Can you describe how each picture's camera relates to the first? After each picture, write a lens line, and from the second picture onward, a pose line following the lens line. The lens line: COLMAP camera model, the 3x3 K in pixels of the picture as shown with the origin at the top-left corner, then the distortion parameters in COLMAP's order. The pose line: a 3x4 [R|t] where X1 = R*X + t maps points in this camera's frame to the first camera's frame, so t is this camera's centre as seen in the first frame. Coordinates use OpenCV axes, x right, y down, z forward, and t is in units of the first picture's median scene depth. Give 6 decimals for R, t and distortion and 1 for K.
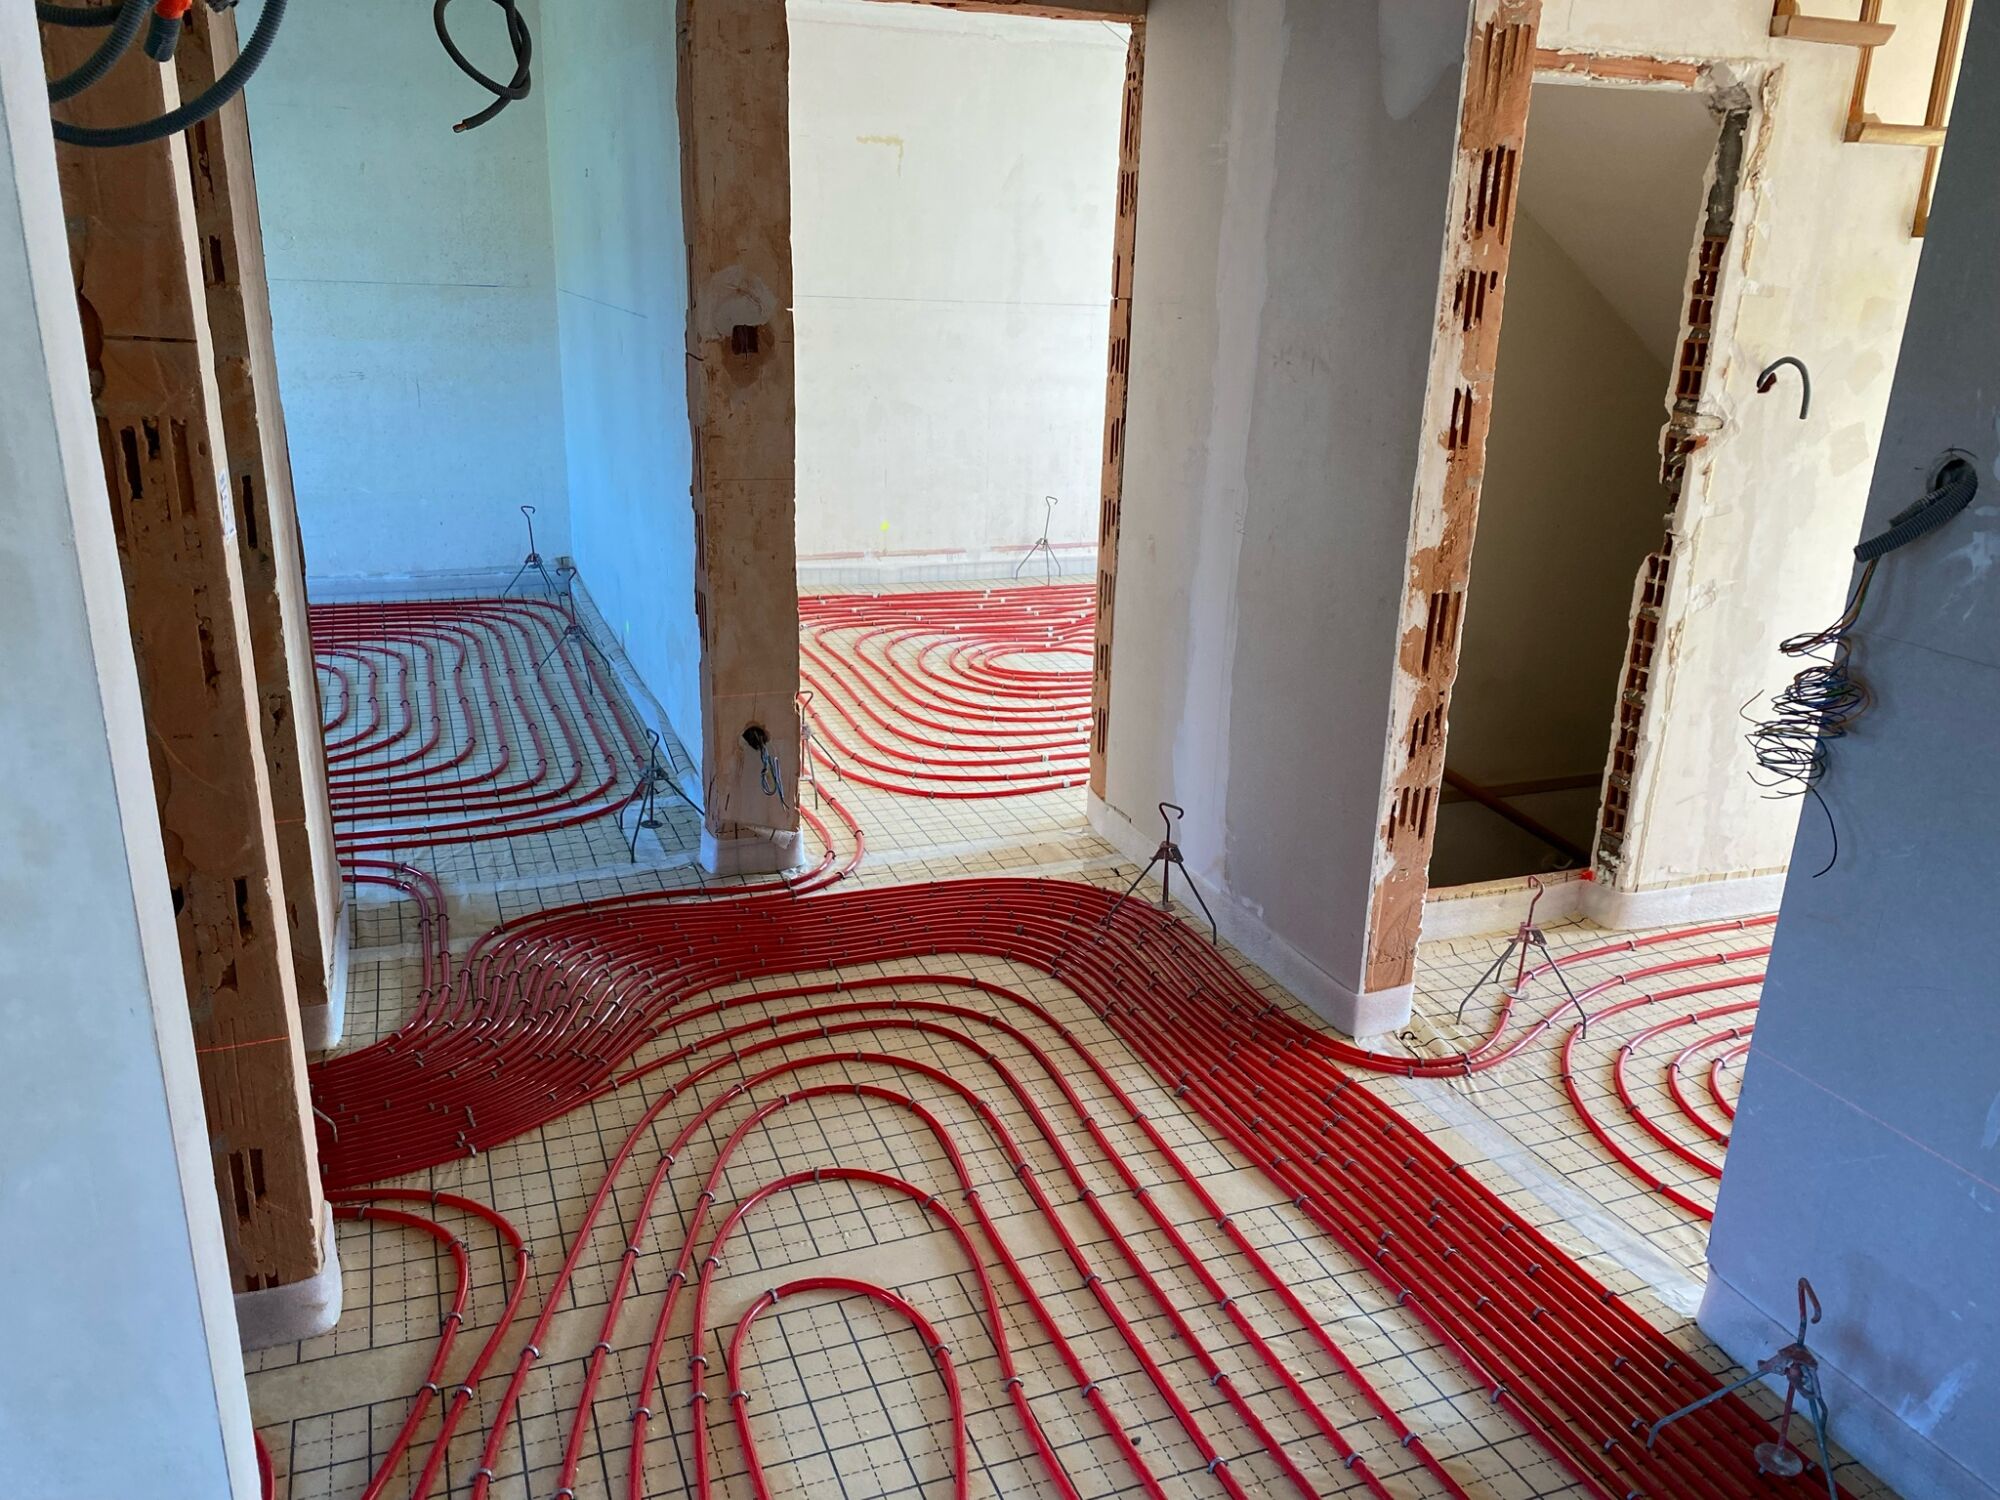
lens RADIAL K [[1502.9, 0, 997.1], [0, 1502.9, 752.3], [0, 0, 1]] dist [0.002471, 0.000039]
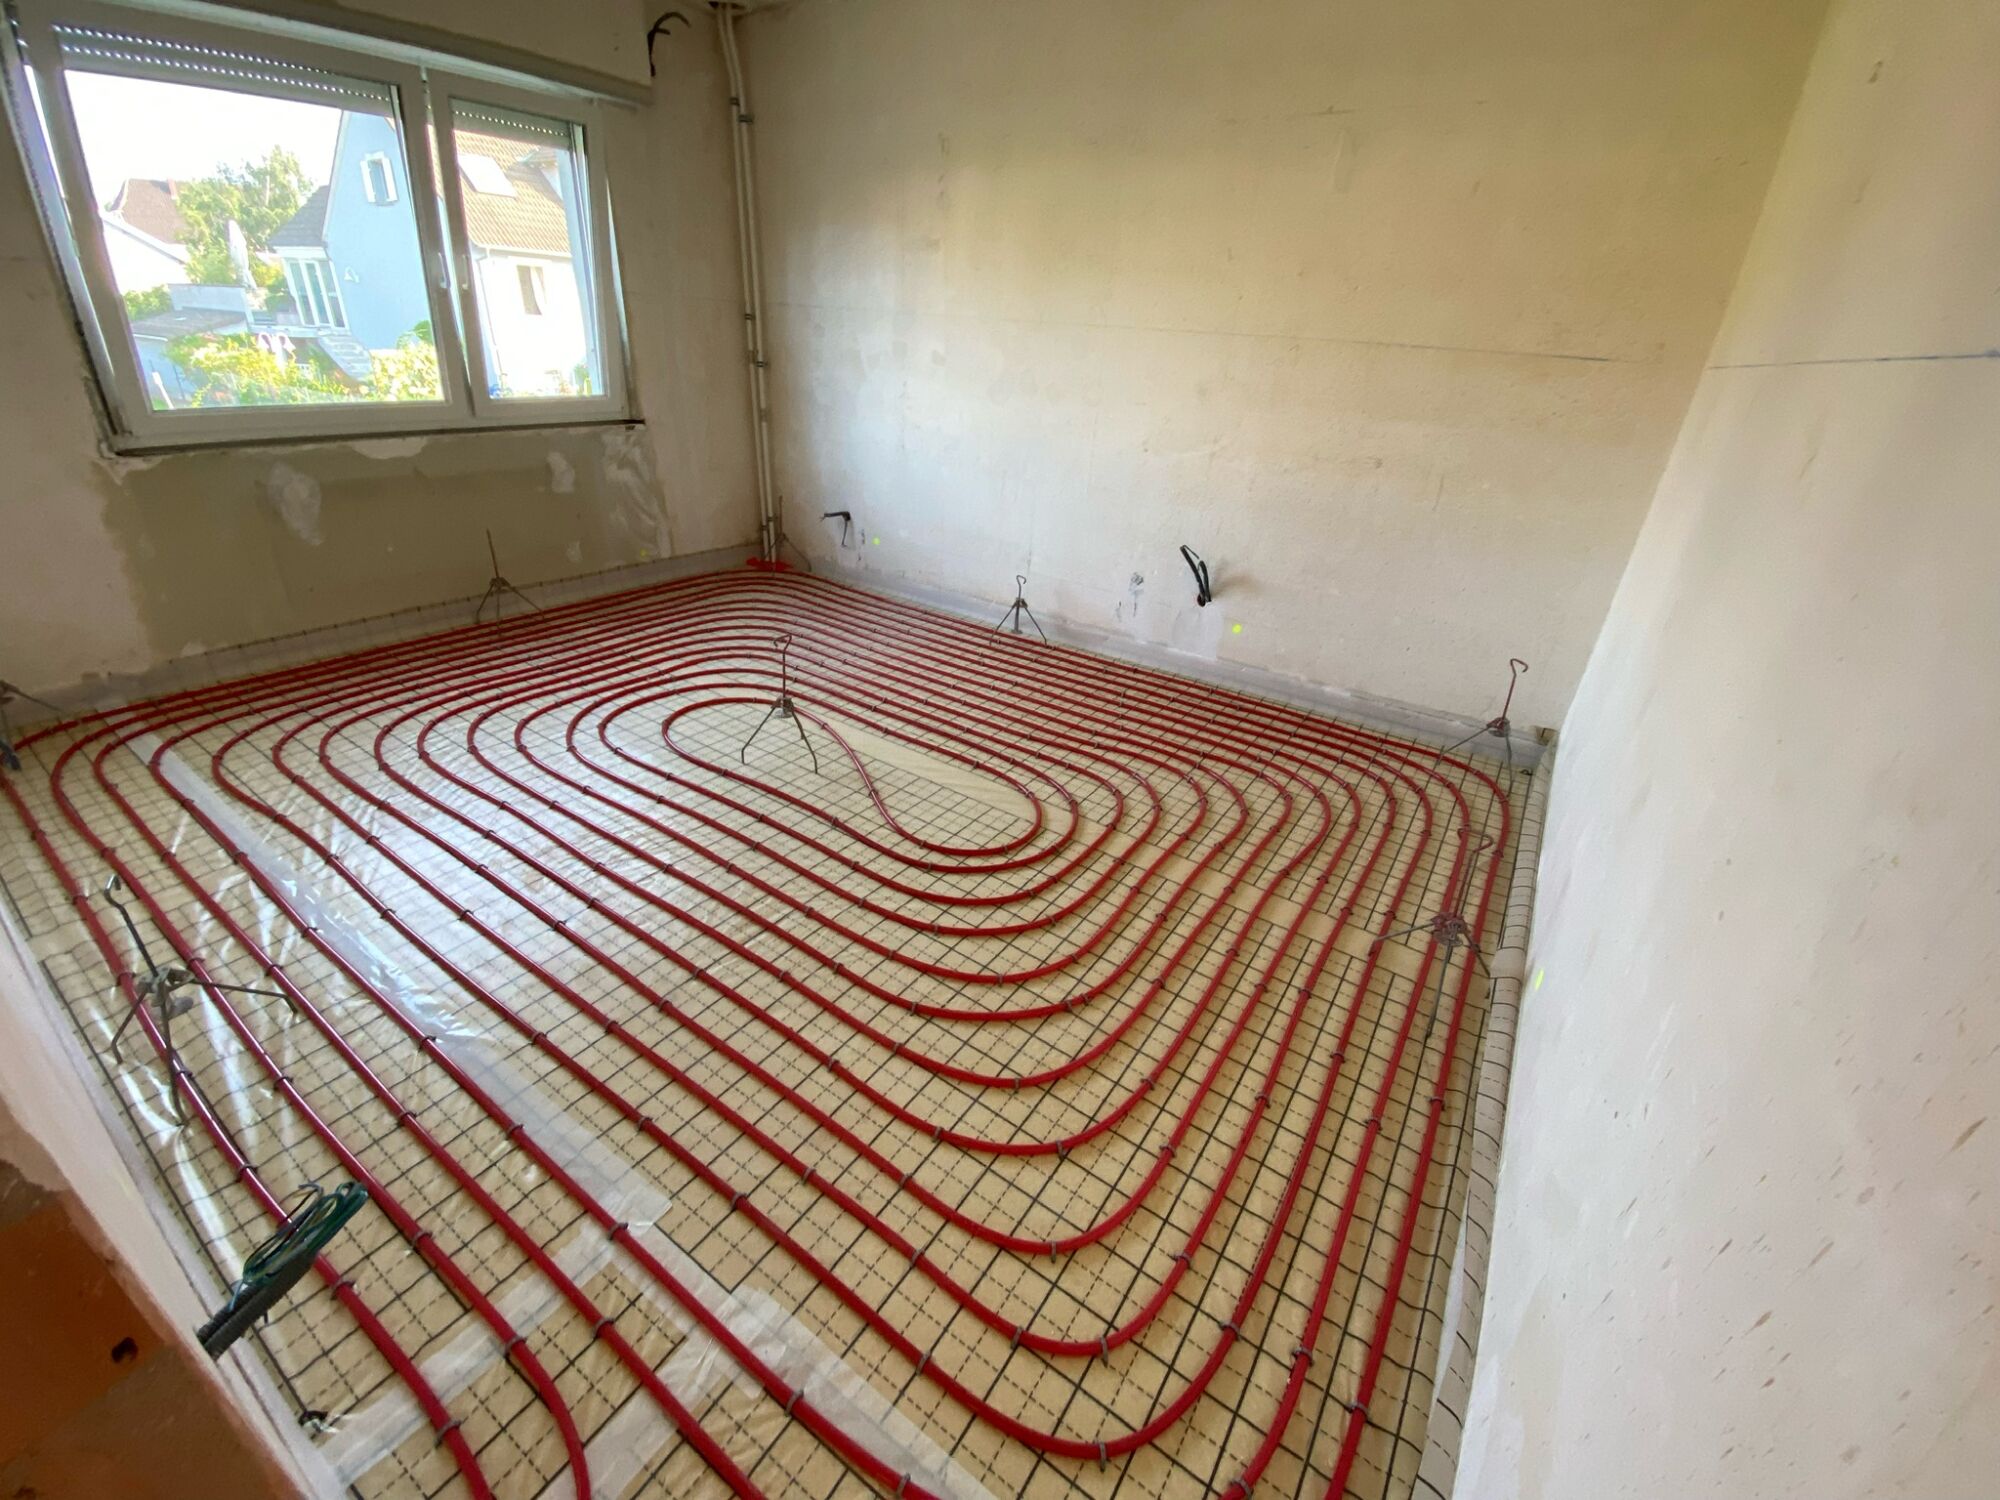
lens RADIAL K [[809.4, 0, 993.7], [0, 809.4, 746.9], [0, 0, 1]] dist [0.002107, -0.009837]
pose [[0.558838, 0.376589, -0.738838, -0.146153], [-0.298278, 0.922595, 0.244641, -0.149306], [0.773777, 0.083665, 0.627909, 0.556594]]
